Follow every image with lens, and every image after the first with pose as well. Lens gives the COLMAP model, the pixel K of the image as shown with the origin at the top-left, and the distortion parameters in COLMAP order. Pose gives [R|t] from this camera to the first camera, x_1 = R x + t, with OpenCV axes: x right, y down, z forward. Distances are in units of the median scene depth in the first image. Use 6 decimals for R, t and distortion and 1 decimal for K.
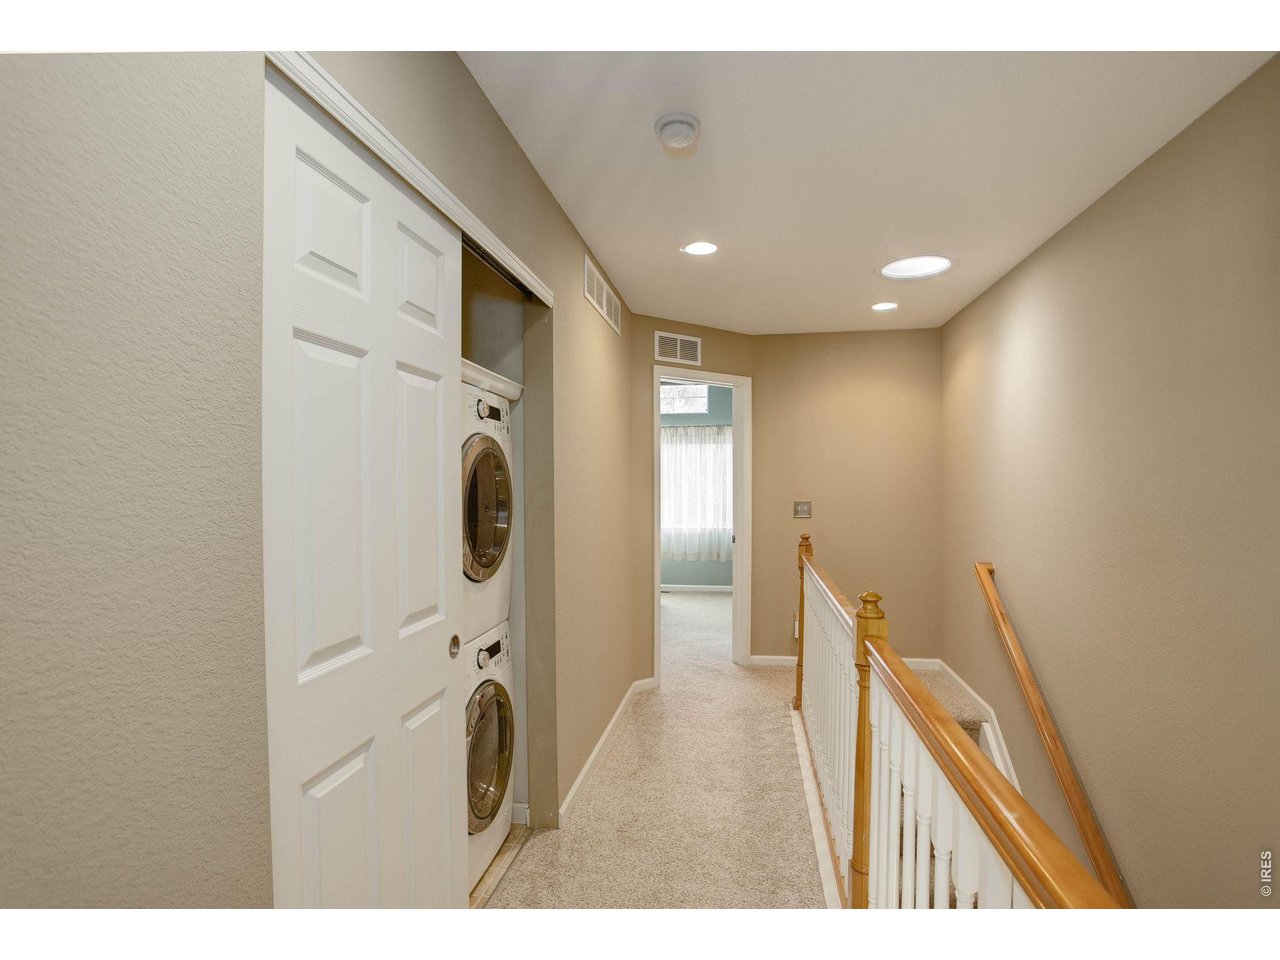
lens RADIAL K [[628.0, 0, 640.0], [0, 628.0, 480.0], [0, 0, 1]] dist [-0.083261, 0.036714]
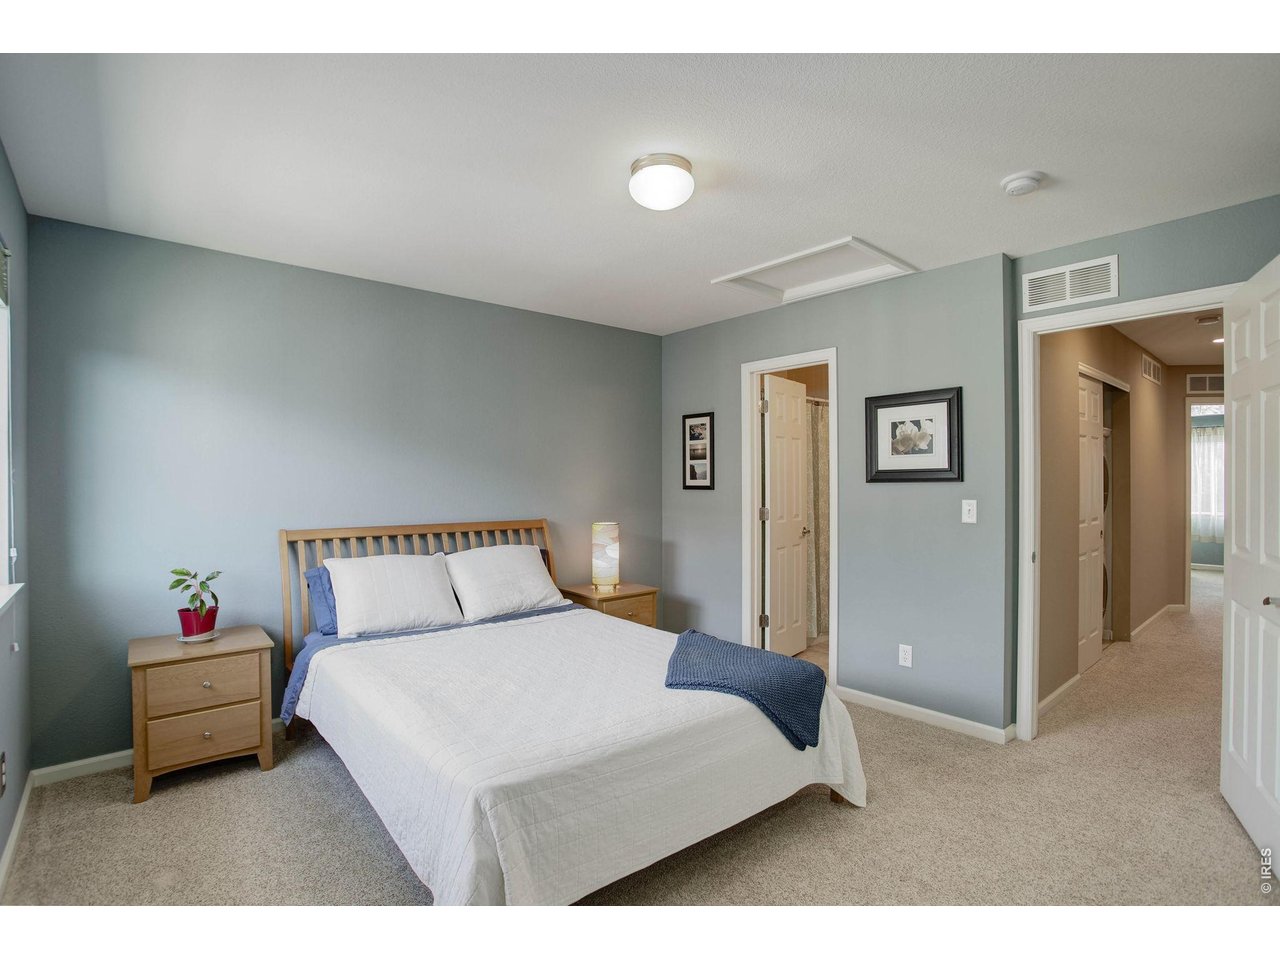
lens RADIAL K [[628.0, 0, 640.0], [0, 628.0, 480.0], [0, 0, 1]] dist [-0.083261, 0.036714]
pose [[0.768784, 0.001932, -0.639506, -0.064358], [0.005226, 0.999943, 0.009304, -0.002440], [0.639488, -0.010495, 0.768730, -0.971933]]
